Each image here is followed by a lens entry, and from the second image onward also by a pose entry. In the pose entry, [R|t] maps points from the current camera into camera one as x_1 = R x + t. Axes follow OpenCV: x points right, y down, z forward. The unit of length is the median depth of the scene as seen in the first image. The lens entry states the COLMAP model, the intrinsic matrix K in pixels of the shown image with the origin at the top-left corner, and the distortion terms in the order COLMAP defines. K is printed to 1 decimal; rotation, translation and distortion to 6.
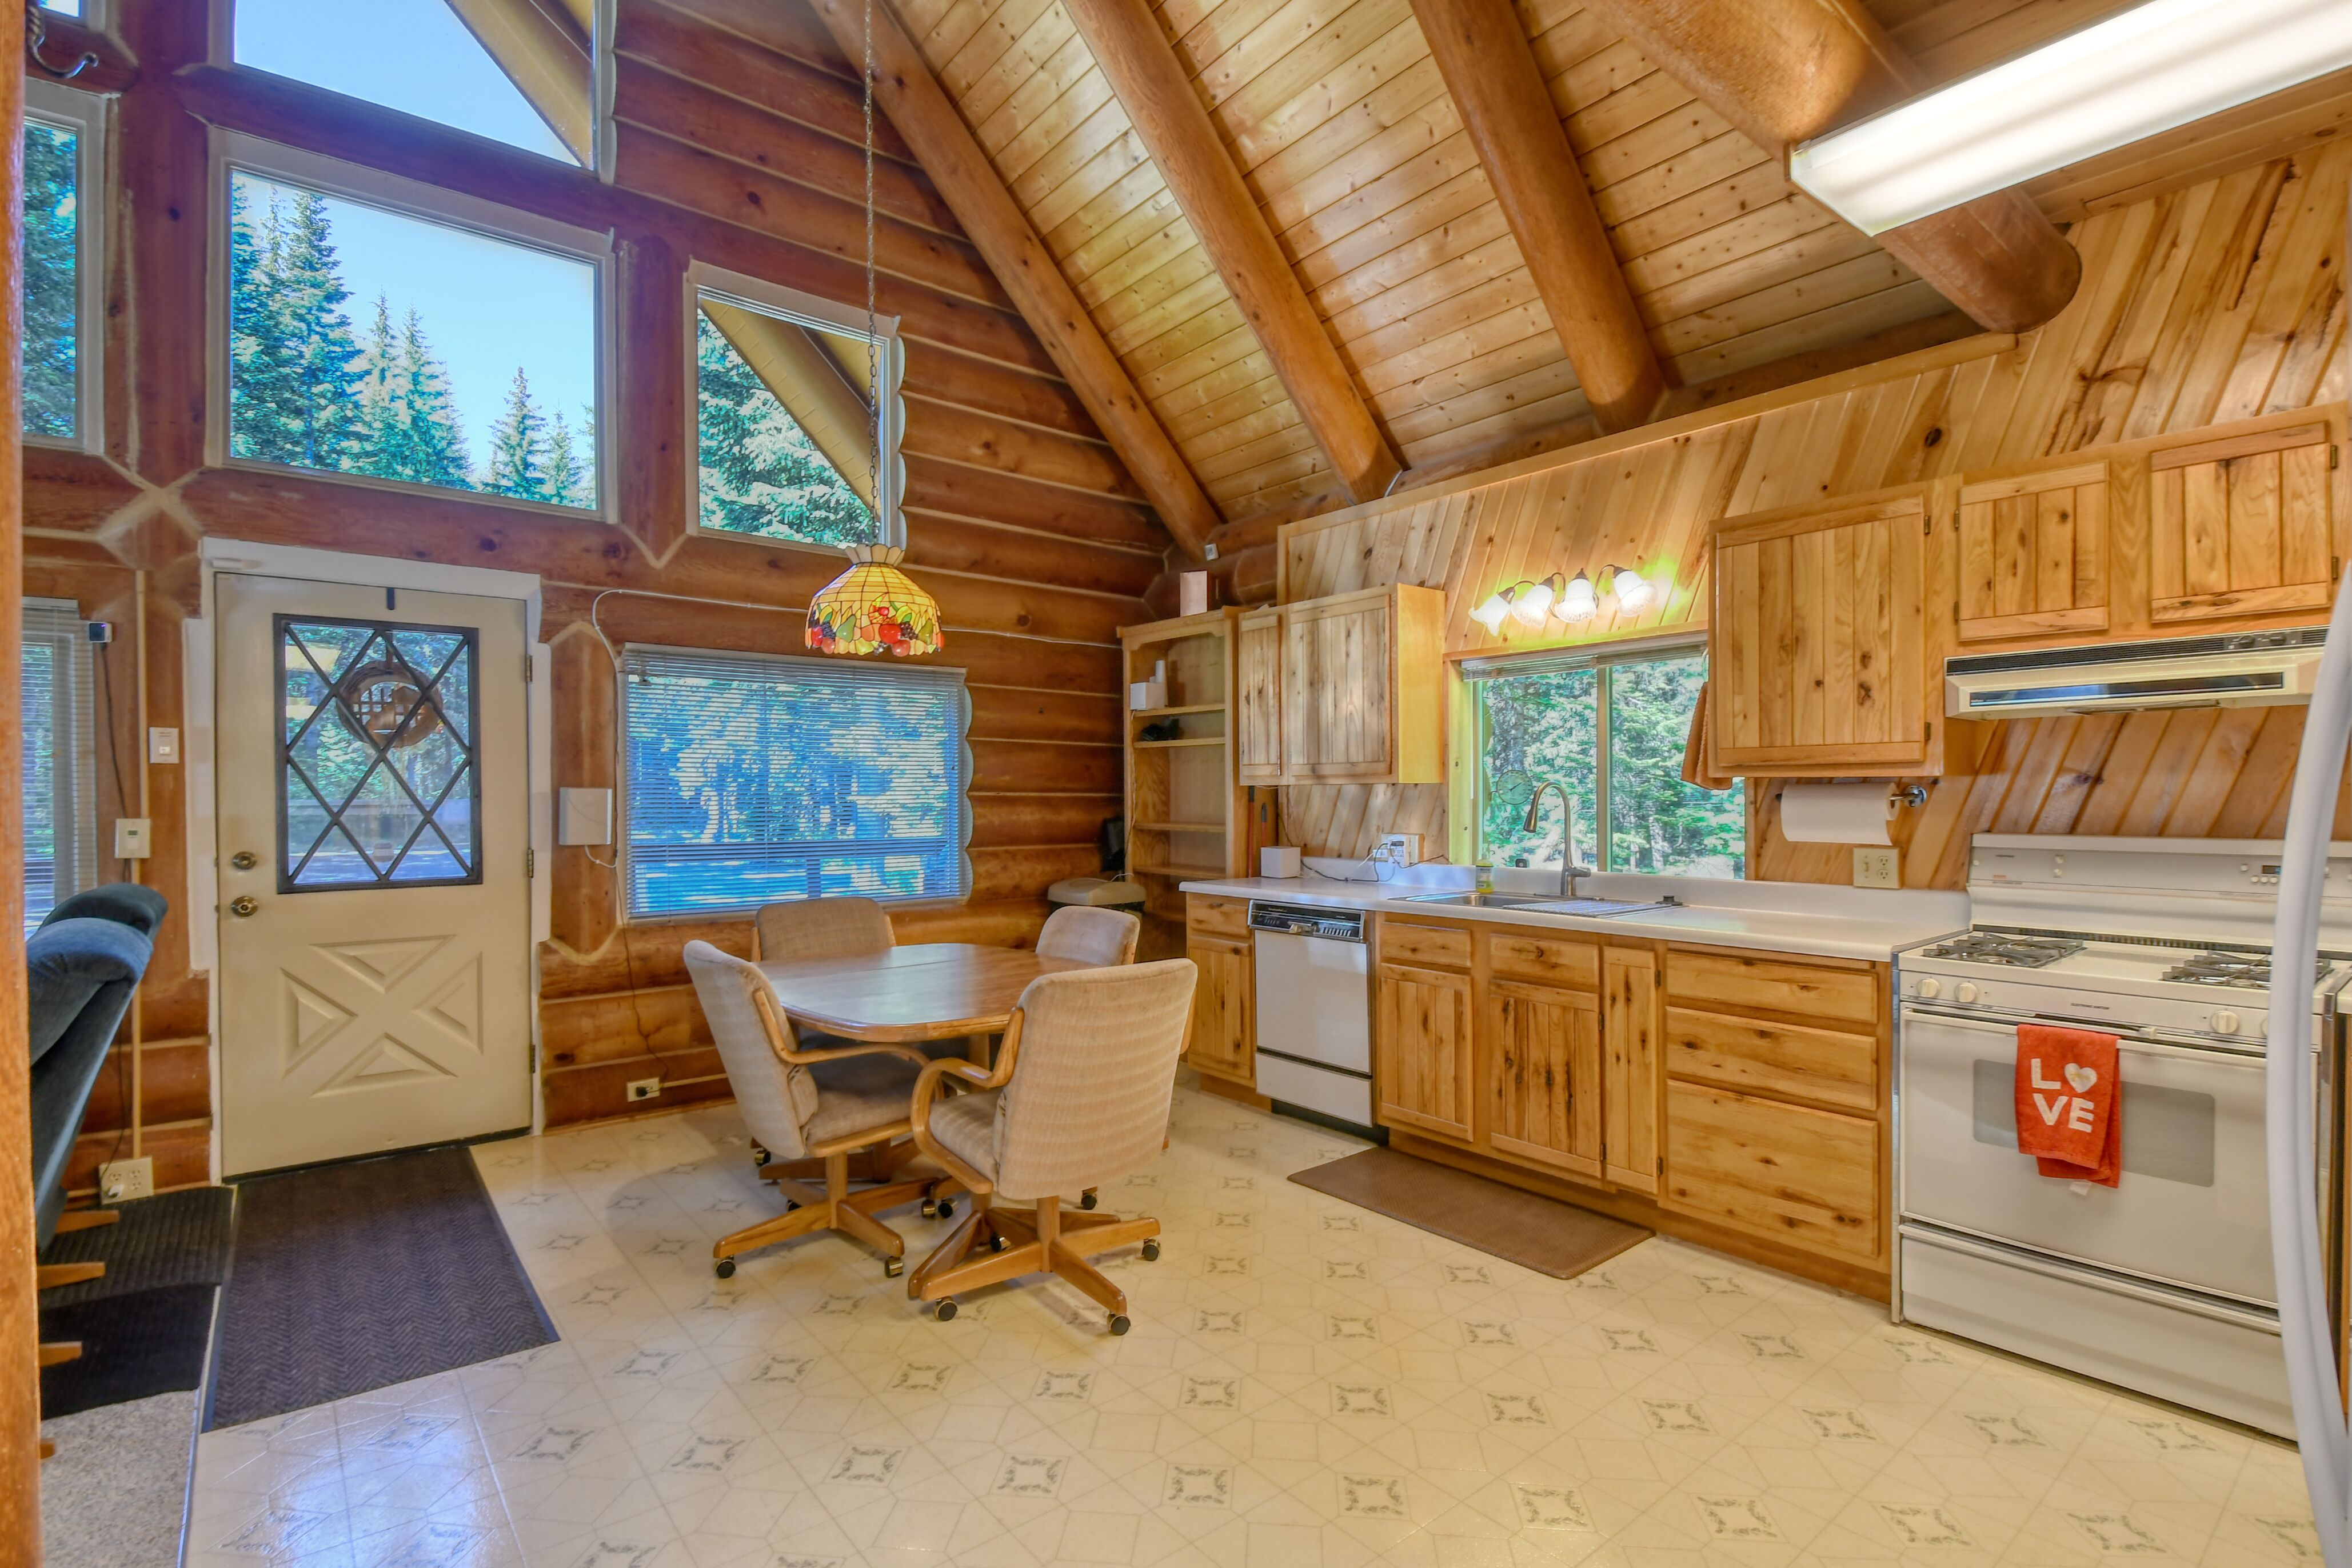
lens RADIAL K [[1112.3, 0, 1173.4], [0, 1112.3, 803.5], [0, 0, 1]] dist [0.010583, -0.017470]
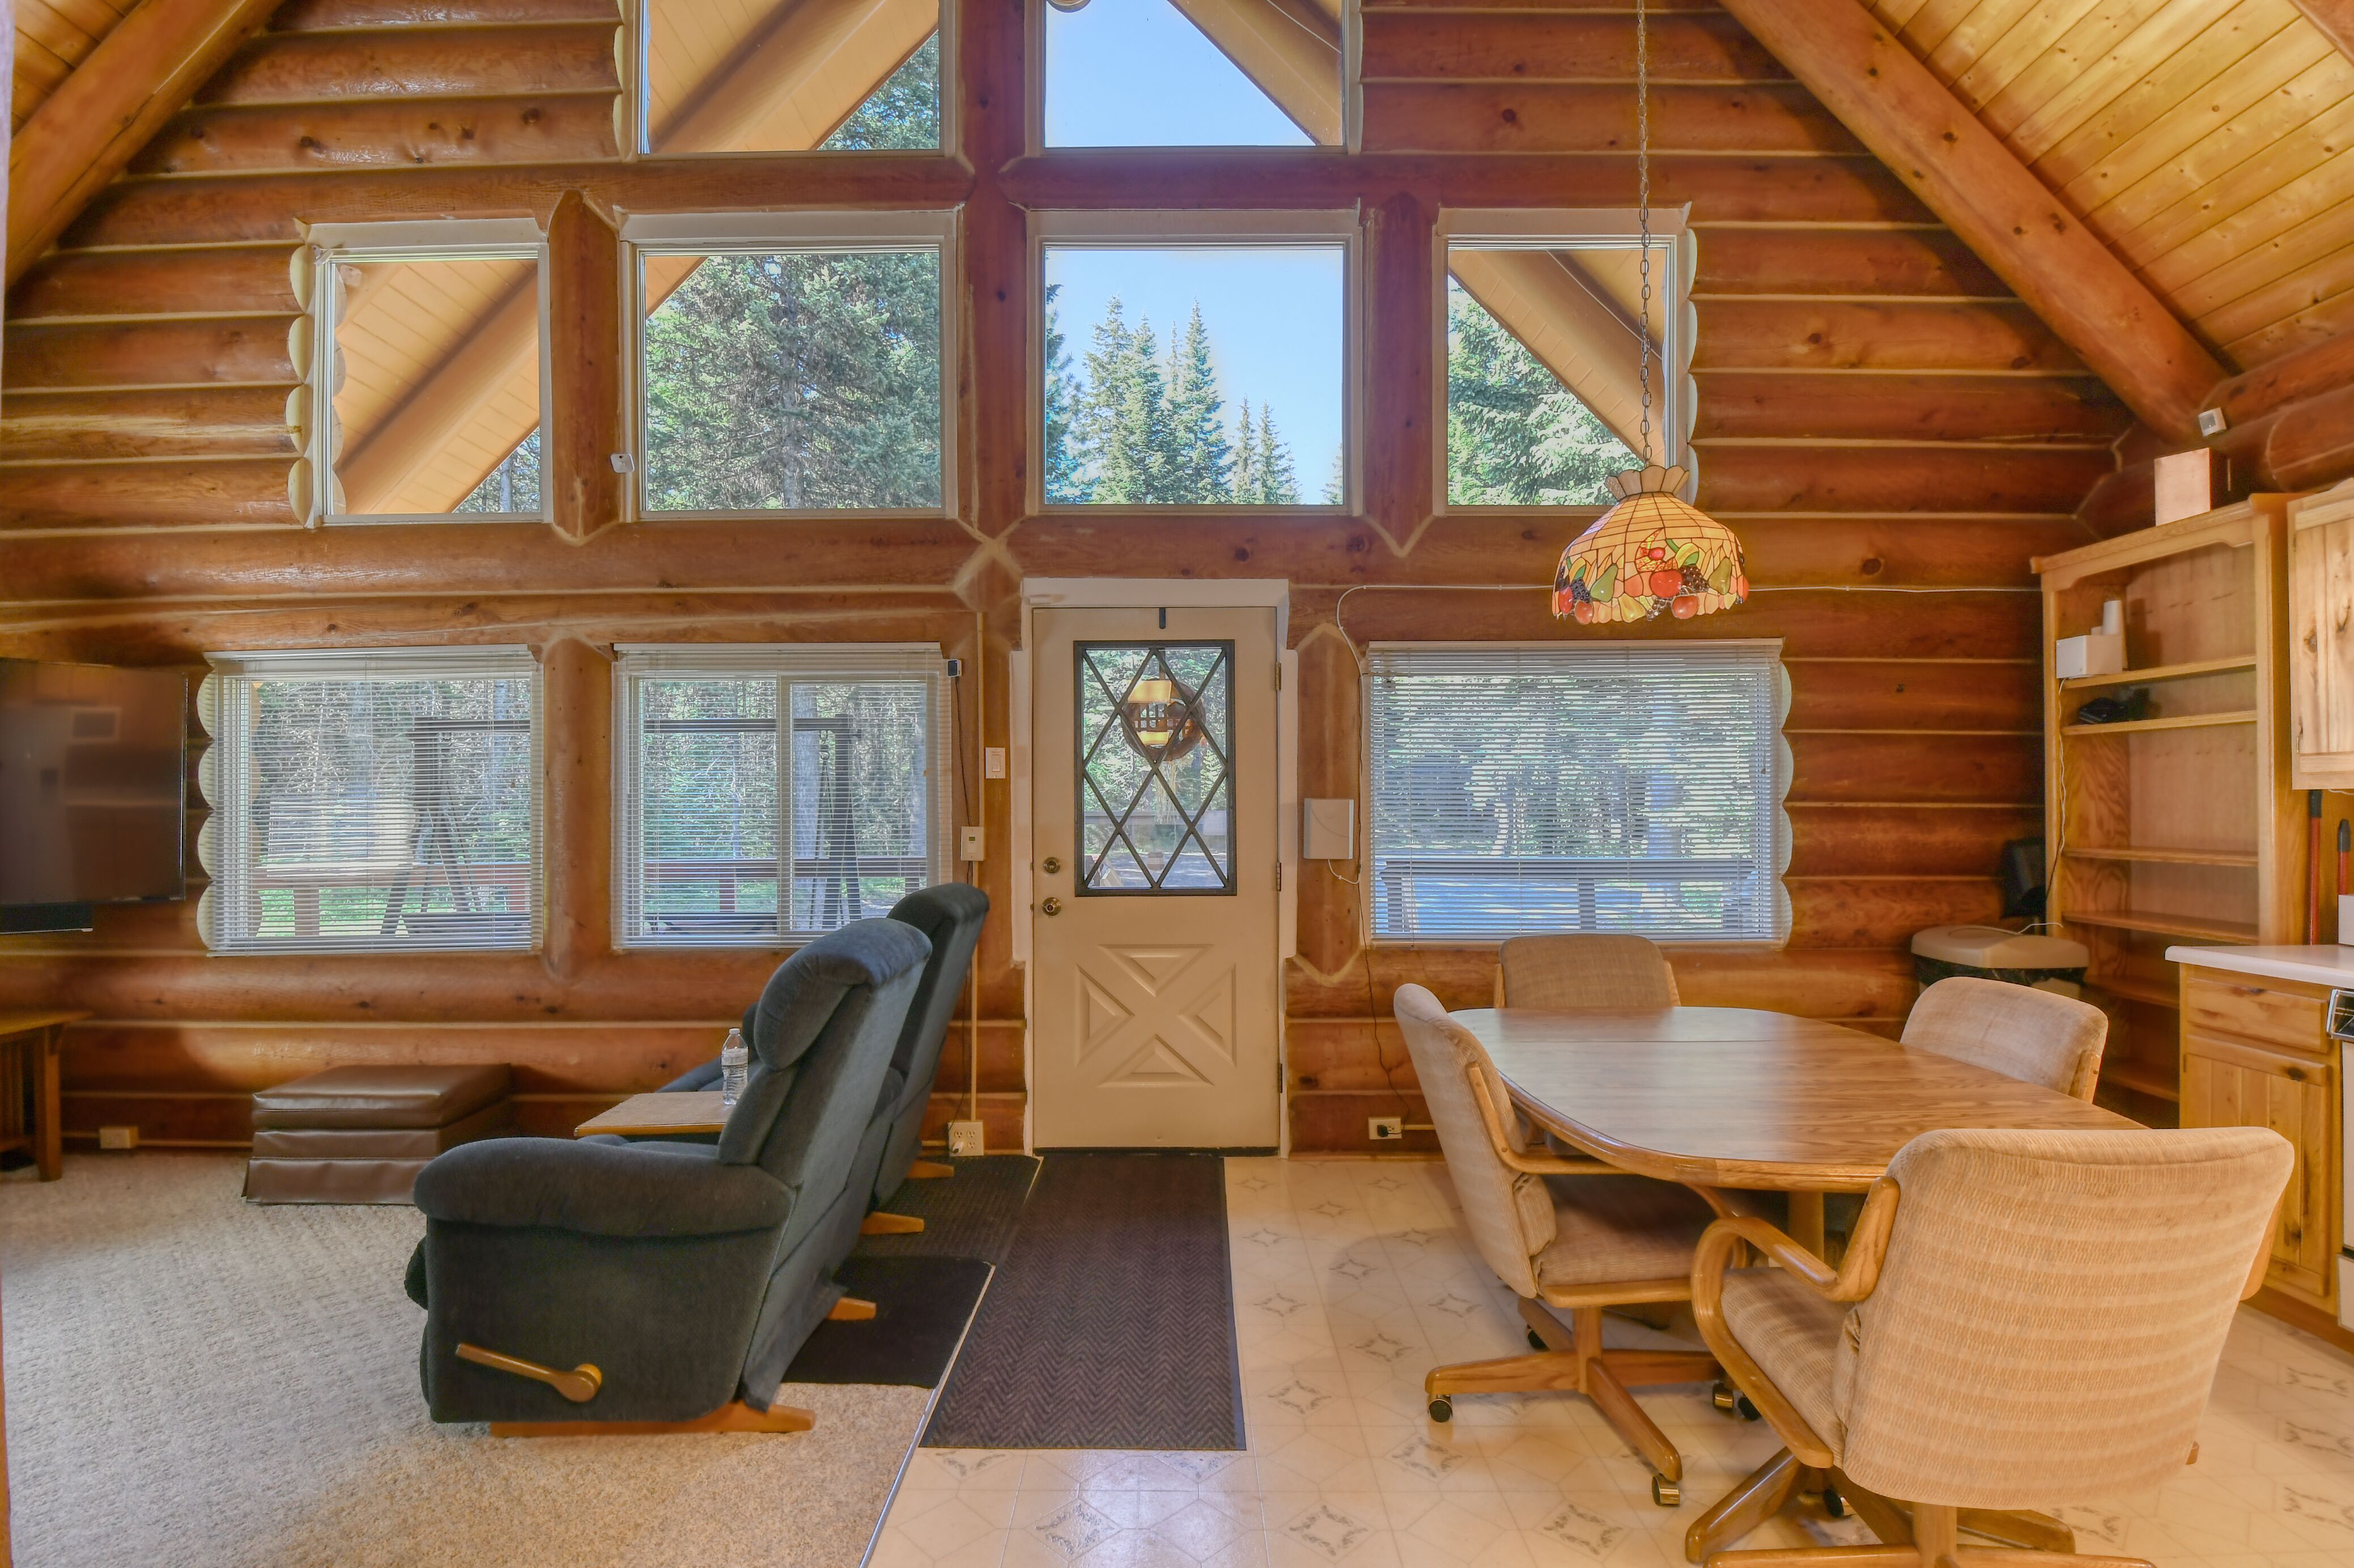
lens RADIAL K [[1113.4, 0, 1165.0], [0, 1113.4, 808.0], [0, 0, 1]] dist [0.010583, -0.017470]
pose [[0.772001, 0.000458, -0.635621, -0.041861], [-0.004577, 0.999978, -0.004838, -0.000975], [0.635605, 0.006645, 0.771986, 0.216040]]
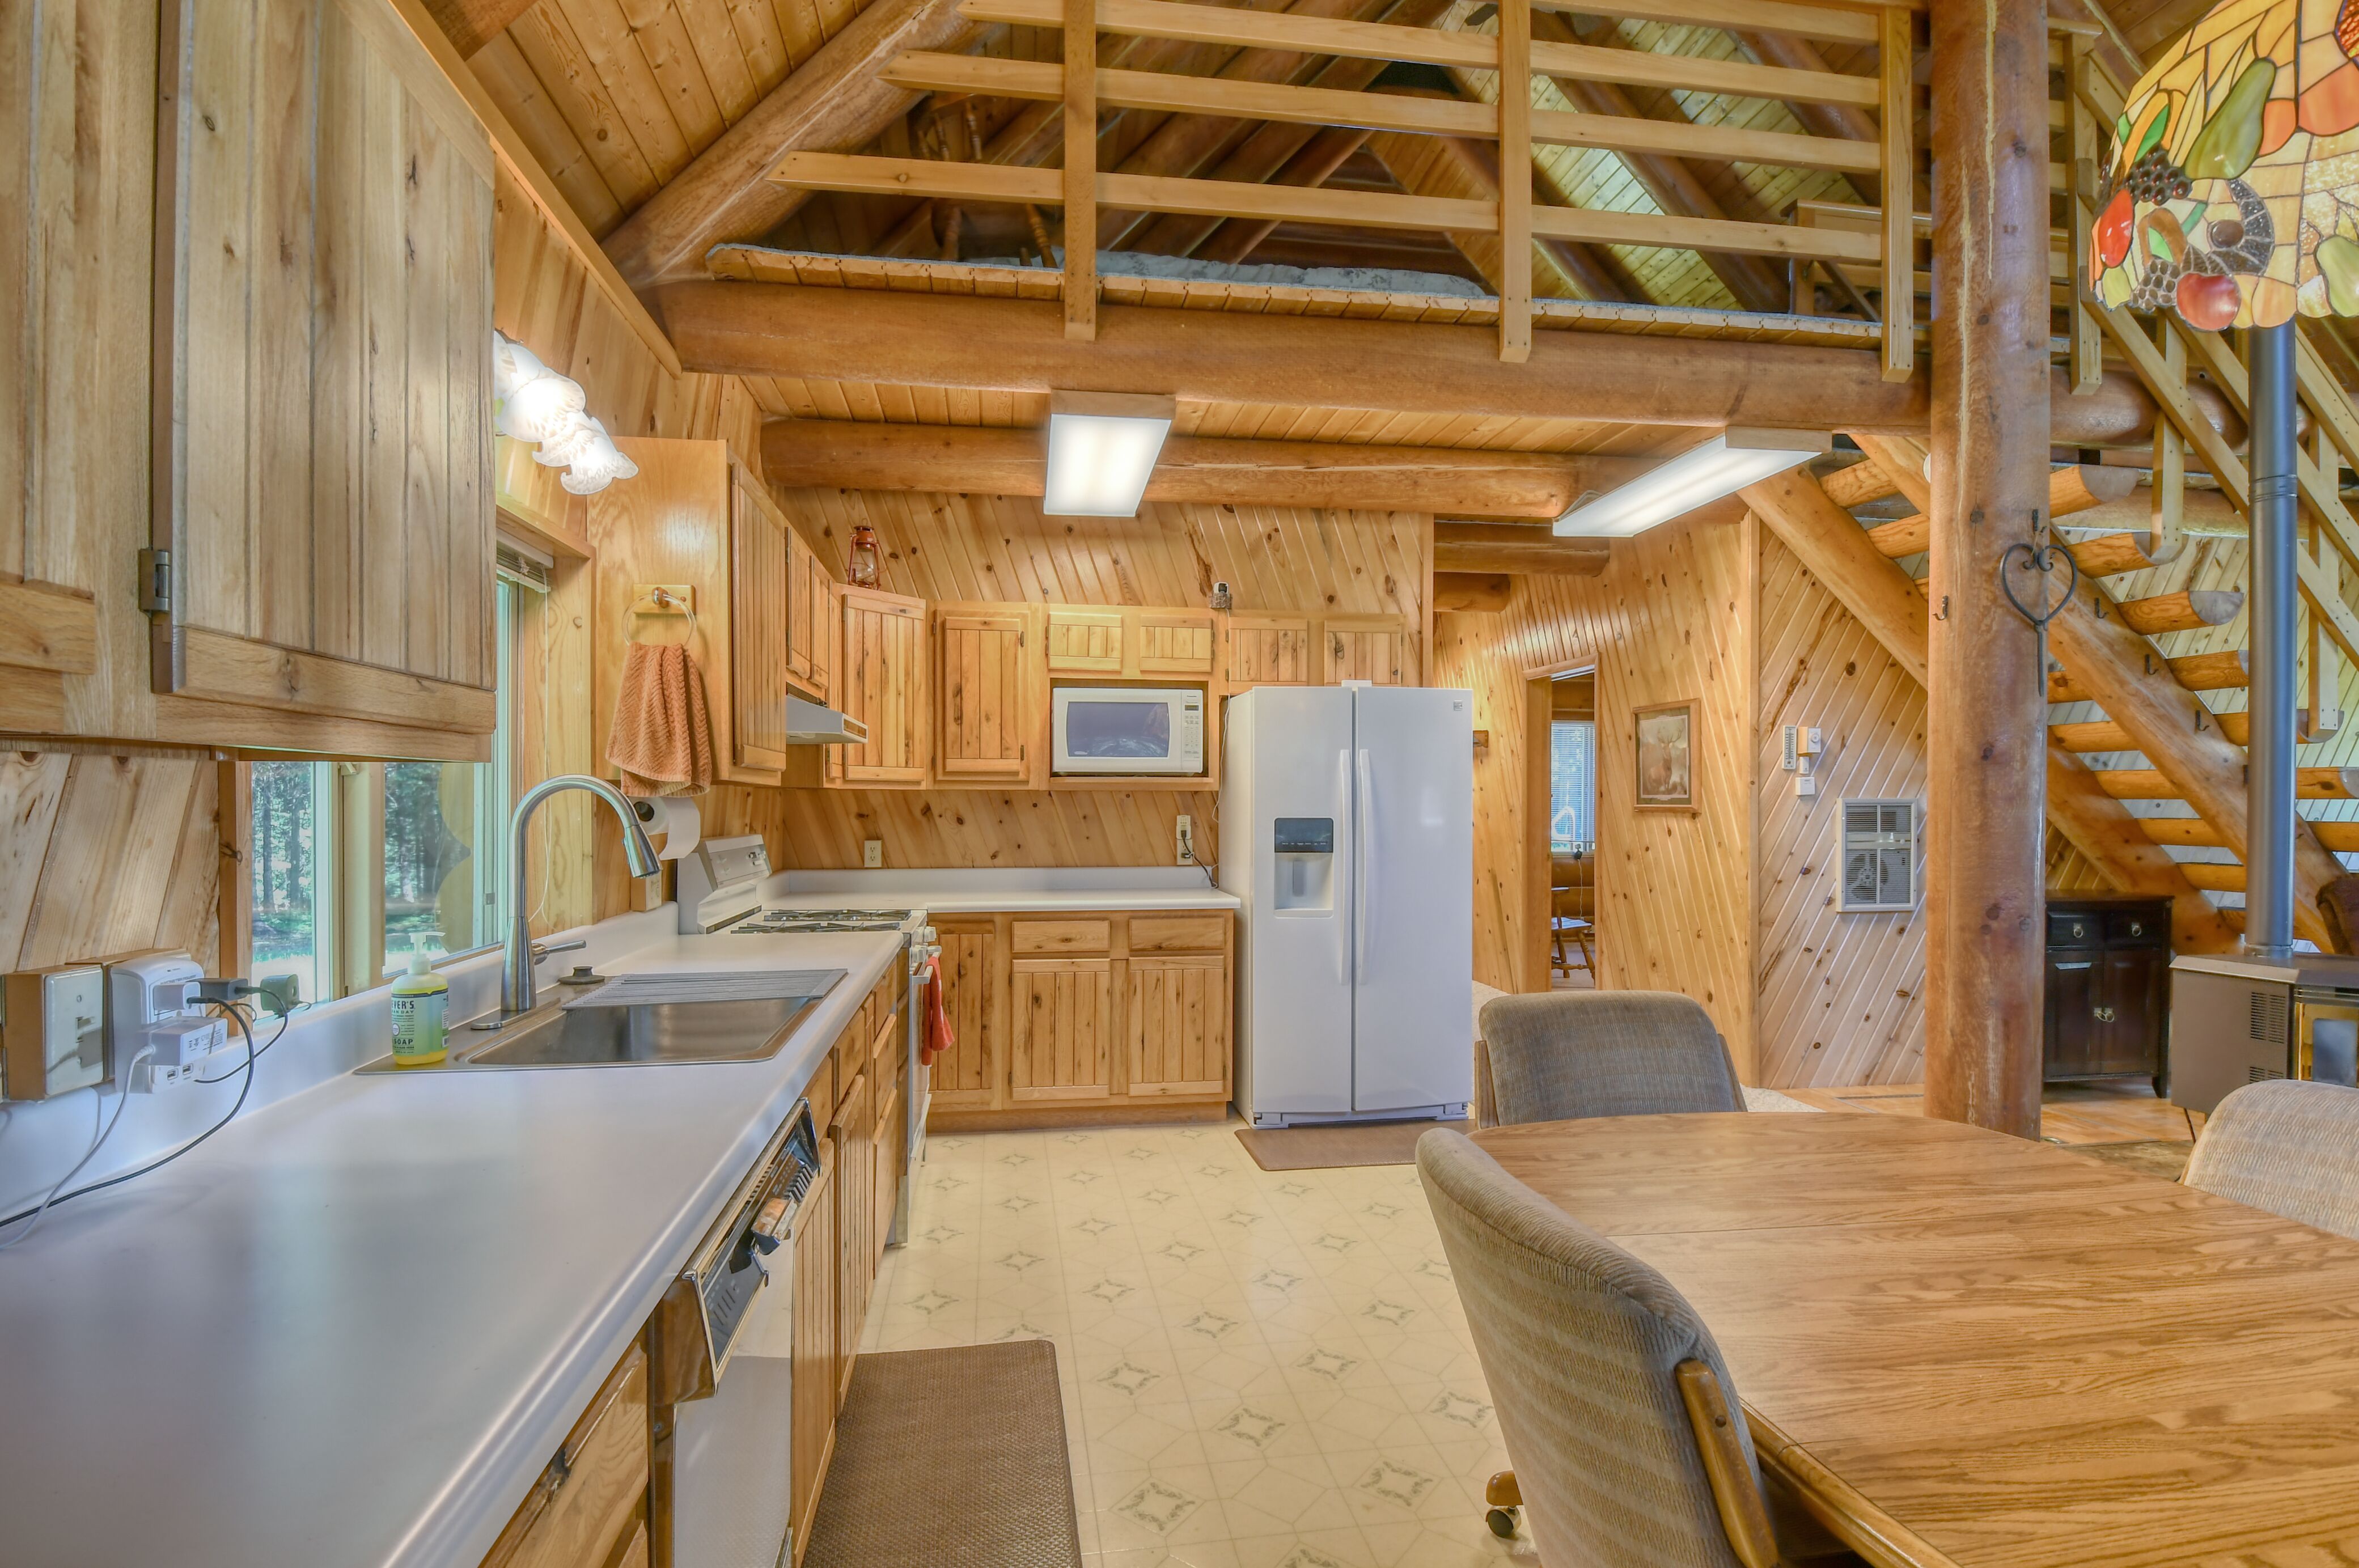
lens RADIAL K [[1115.7, 0, 1176.2], [0, 1115.7, 813.5], [0, 0, 1]] dist [0.010583, -0.017470]
pose [[-0.866132, 0.001082, 0.499814, -0.148430], [0.009566, 0.999850, 0.014413, -0.007046], [-0.499724, 0.017265, -0.866013, 1.375997]]
